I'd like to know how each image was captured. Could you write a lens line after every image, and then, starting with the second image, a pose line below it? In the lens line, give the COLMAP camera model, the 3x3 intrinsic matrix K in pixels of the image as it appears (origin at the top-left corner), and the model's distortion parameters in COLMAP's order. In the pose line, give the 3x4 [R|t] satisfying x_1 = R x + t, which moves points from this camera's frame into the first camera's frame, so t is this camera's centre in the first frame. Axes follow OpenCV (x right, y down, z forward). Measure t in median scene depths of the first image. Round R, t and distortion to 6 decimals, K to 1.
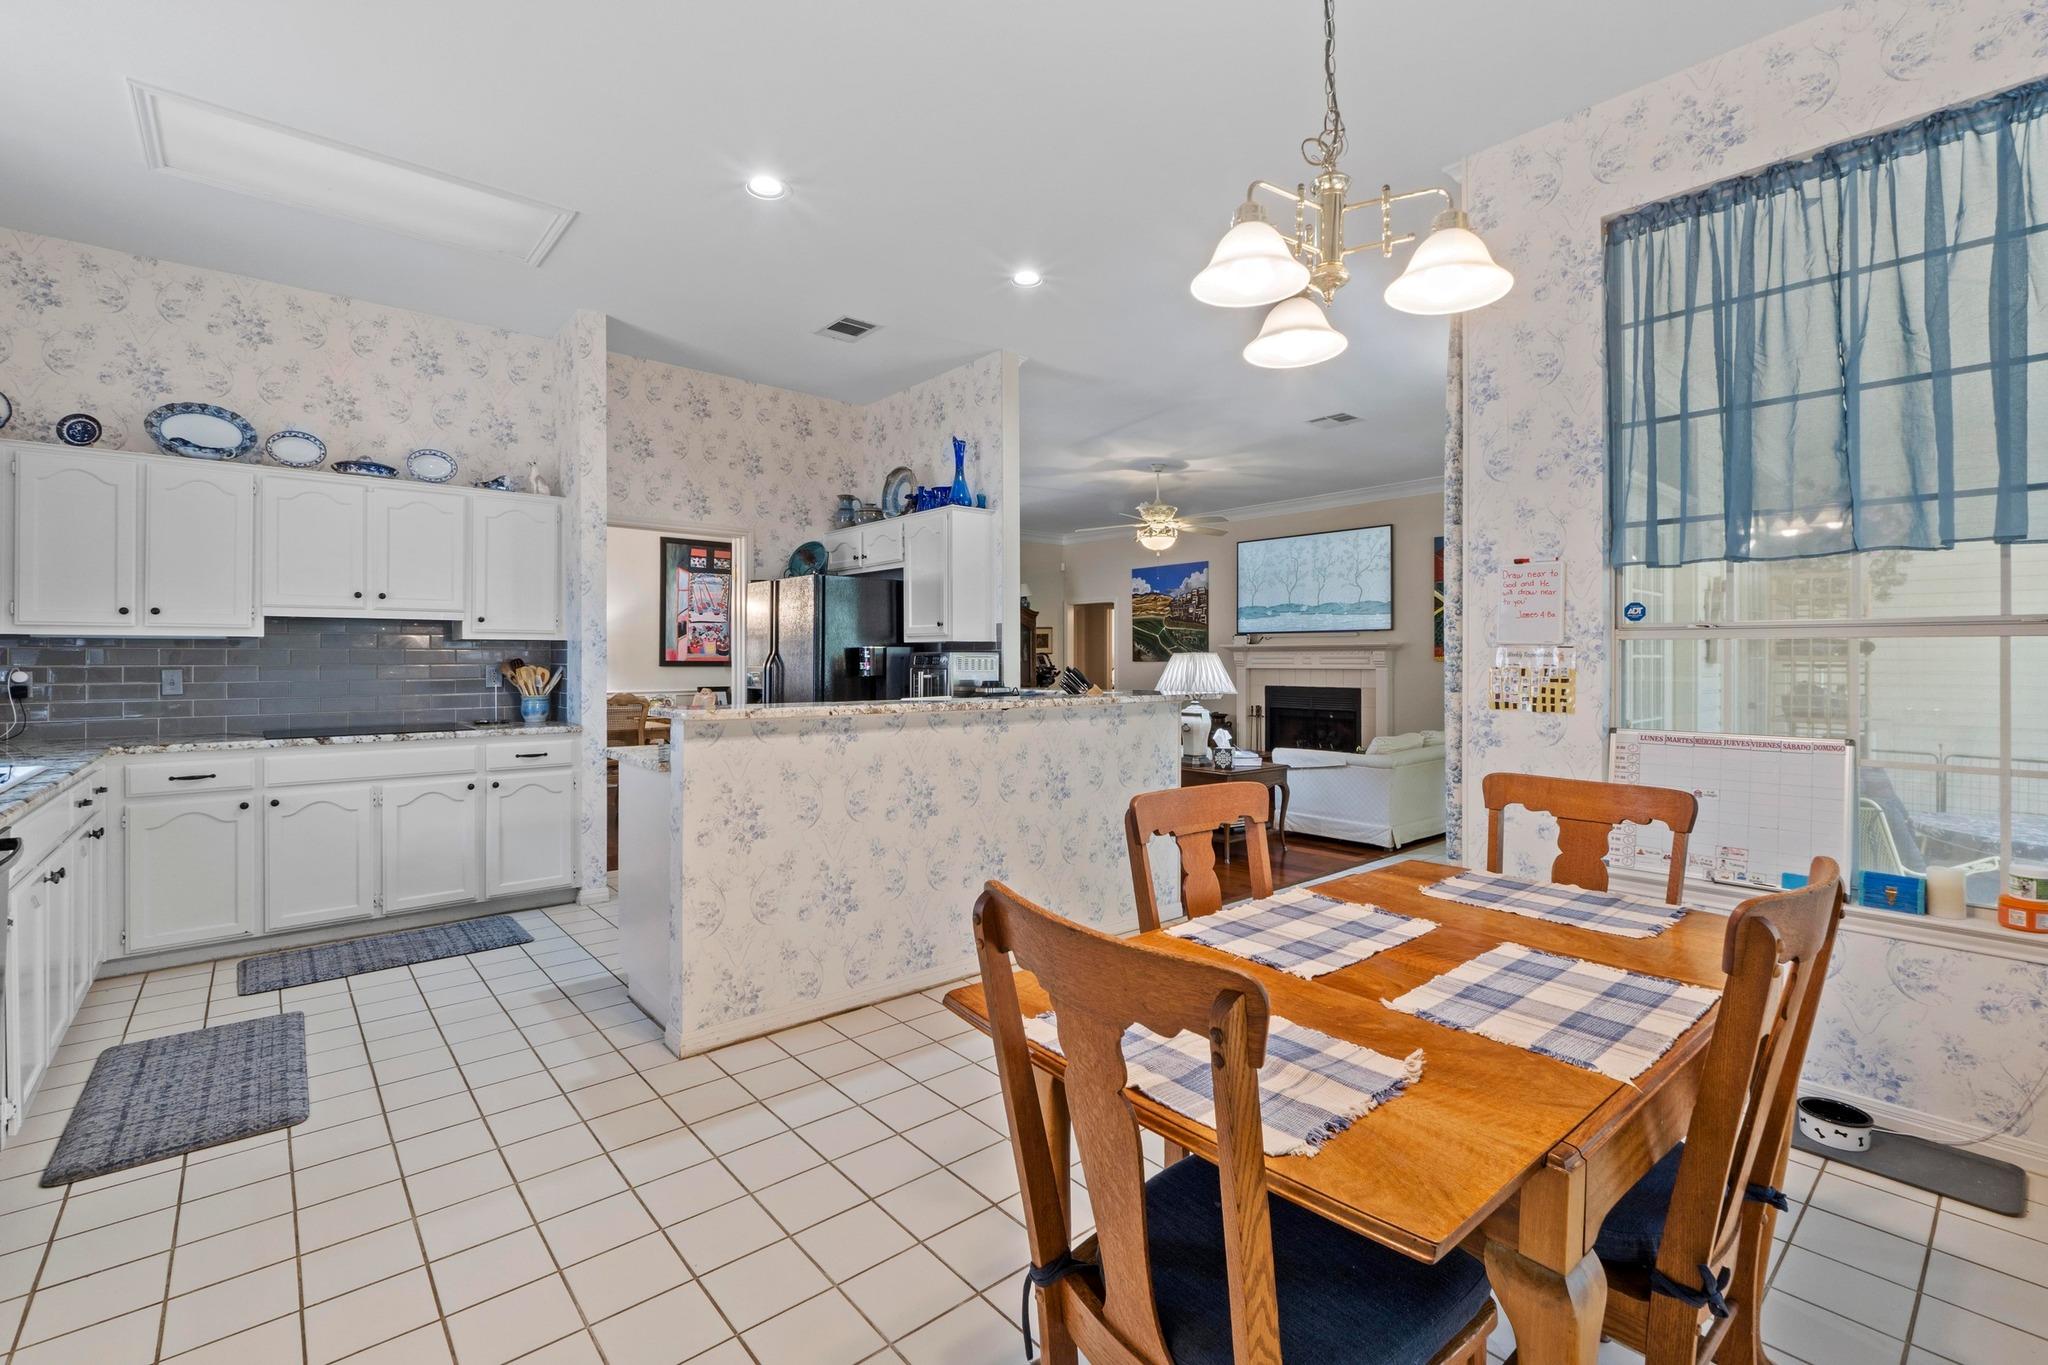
lens RADIAL K [[870.0, 0, 1014.6], [0, 870.0, 657.5], [0, 0, 1]] dist [-0.006056, -0.000932]
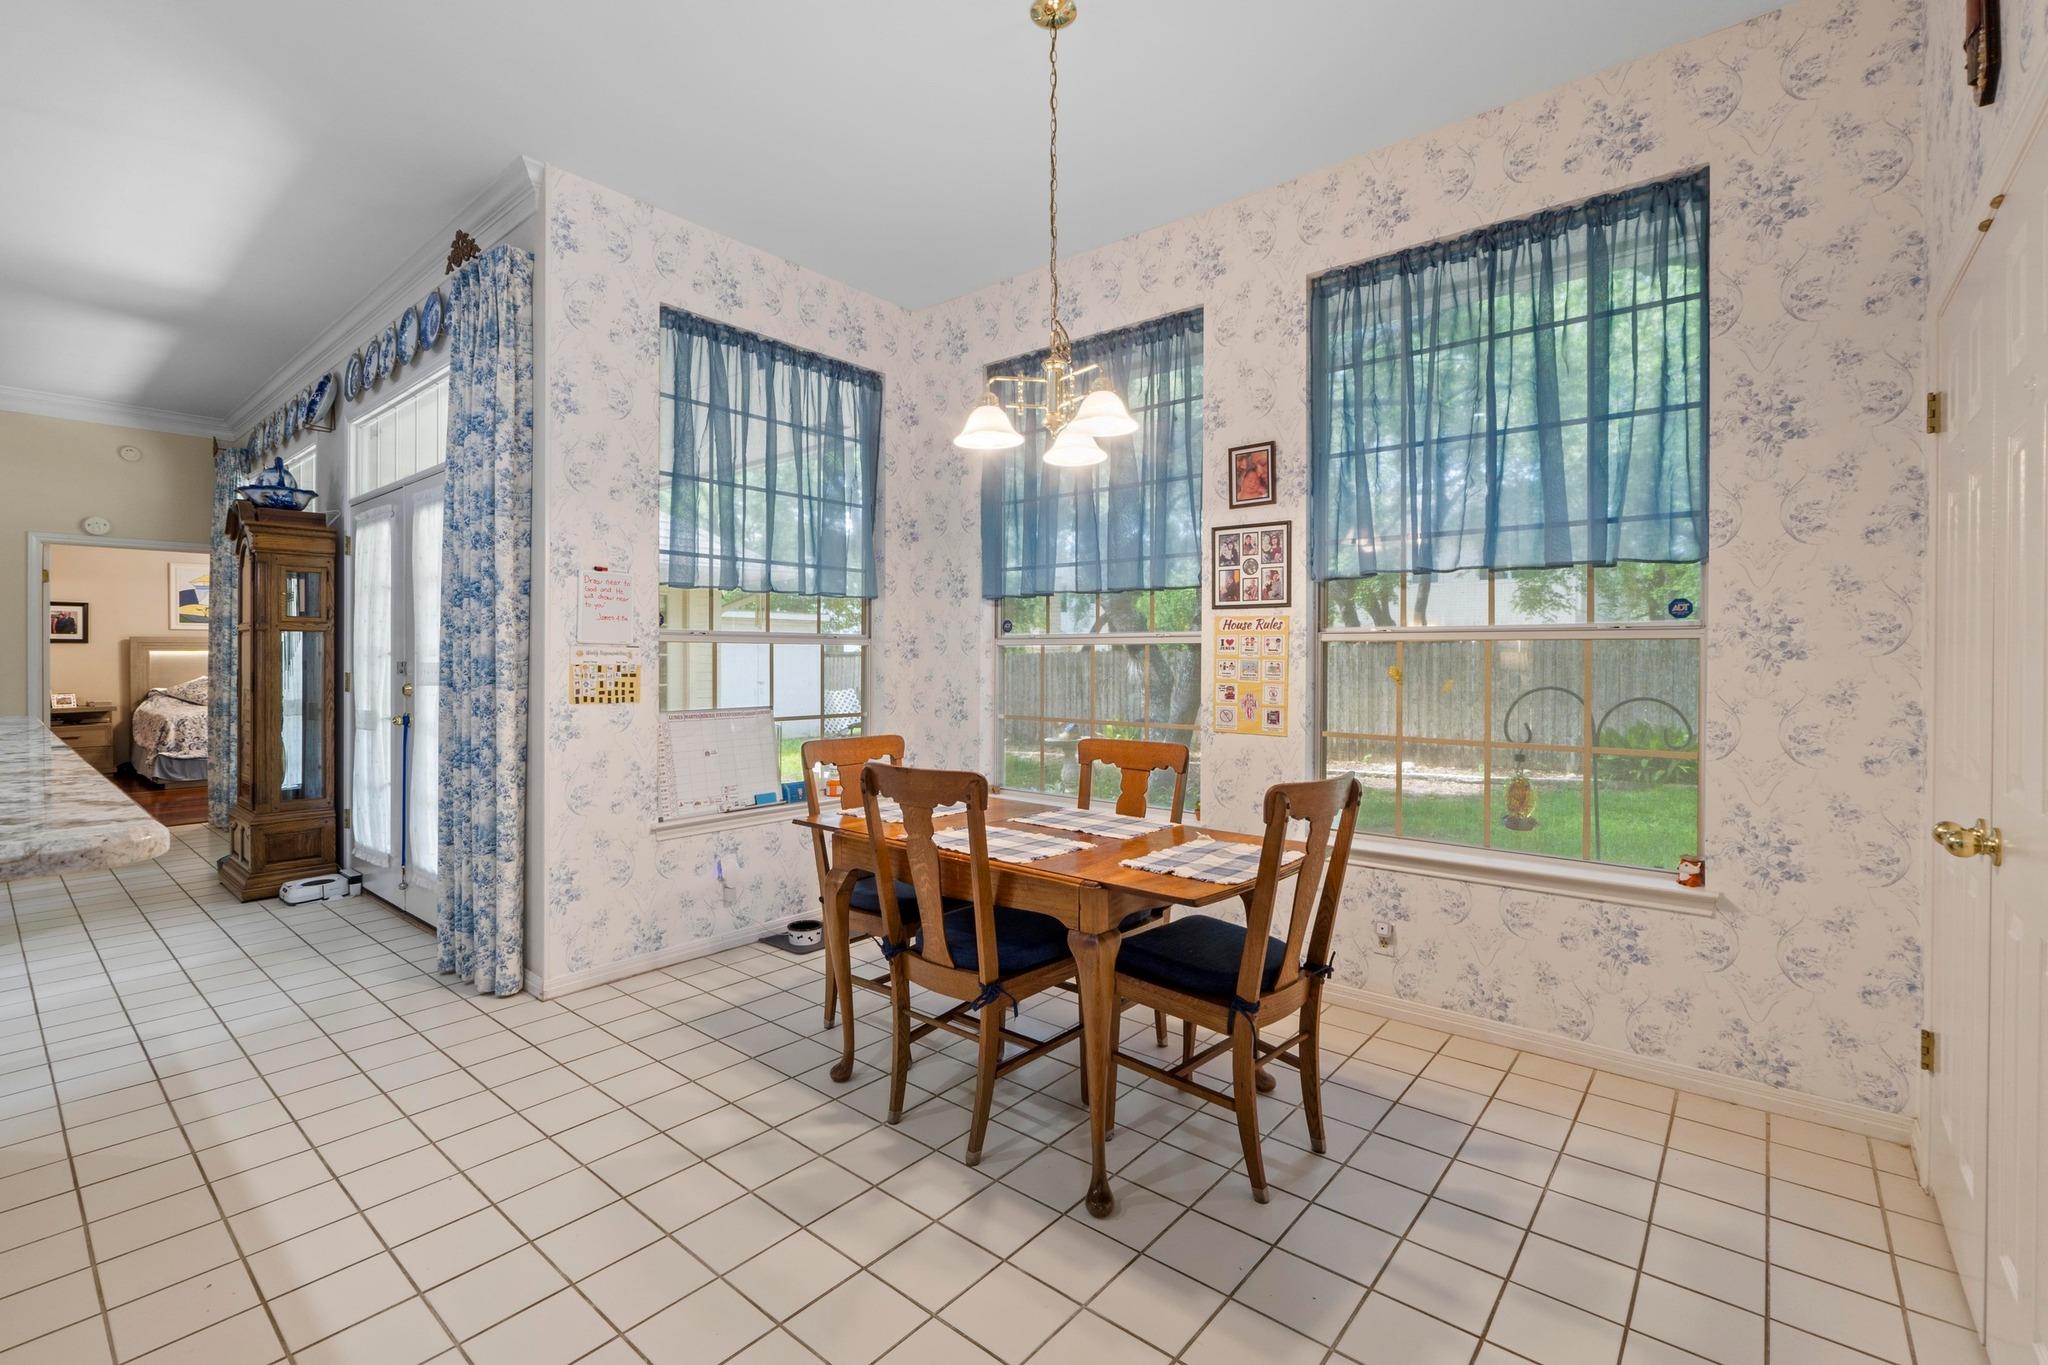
lens RADIAL K [[870.0, 0, 1024.9], [0, 870.0, 669.5], [0, 0, 1]] dist [-0.006056, -0.000932]
pose [[-0.159187, -0.014252, 0.987146, -0.425292], [-0.001877, 0.999898, 0.014134, 0.000738], [-0.987247, 0.000397, -0.159198, 0.447549]]
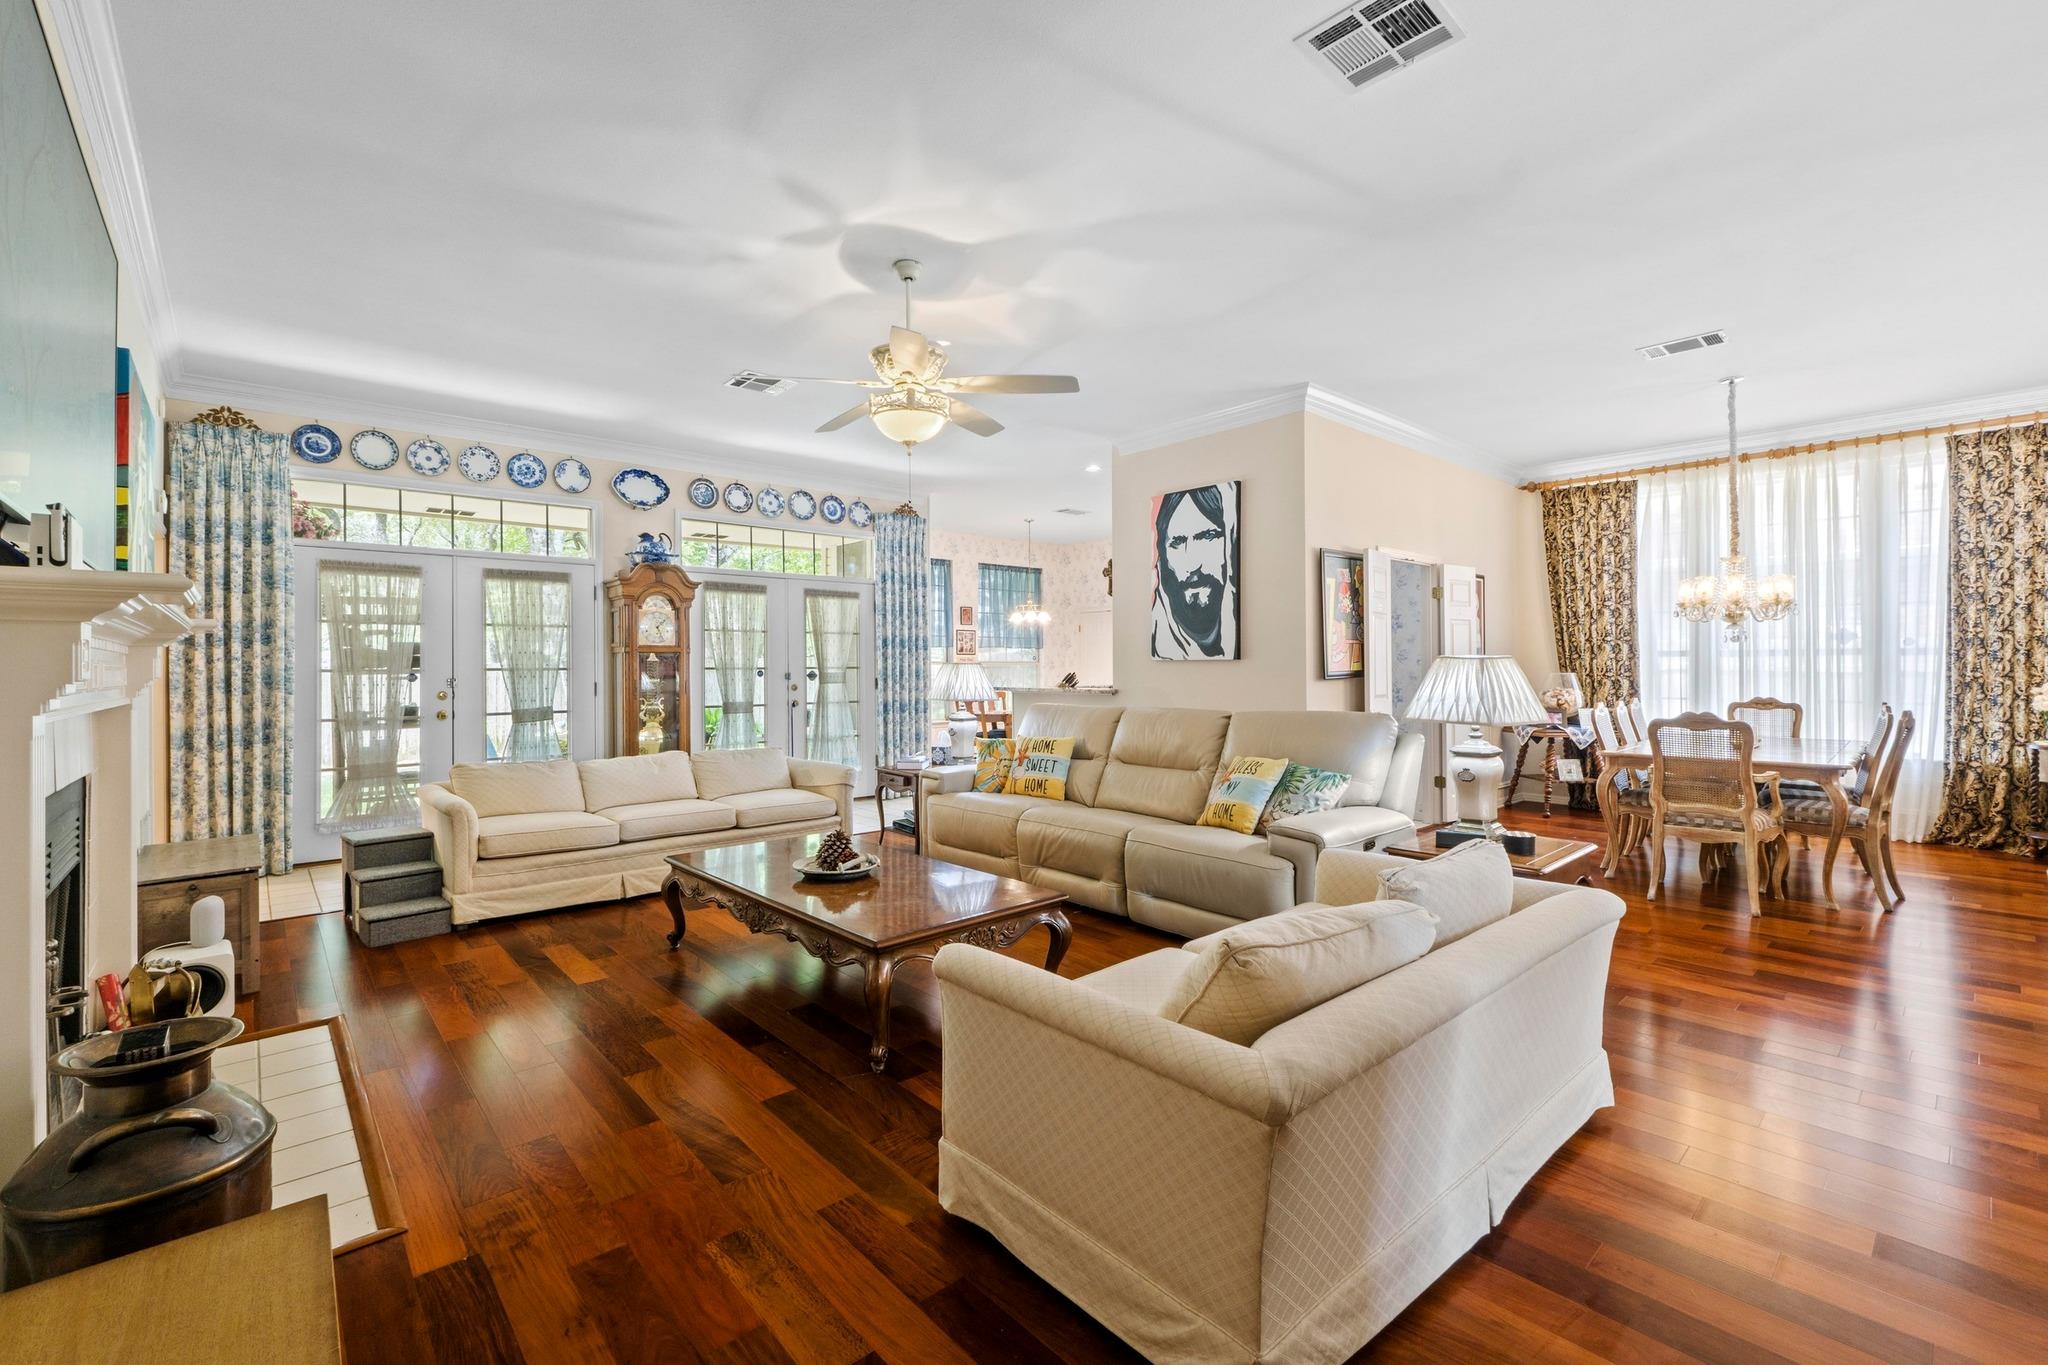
lens RADIAL K [[870.0, 0, 1023.0], [0, 870.0, 664.2], [0, 0, 1]] dist [-0.006056, -0.000932]
pose [[-0.999944, 0.006594, -0.008329, 0.221000], [0.006640, 0.999963, -0.005457, 0.004697], [0.008292, -0.005512, -0.999950, 3.086870]]
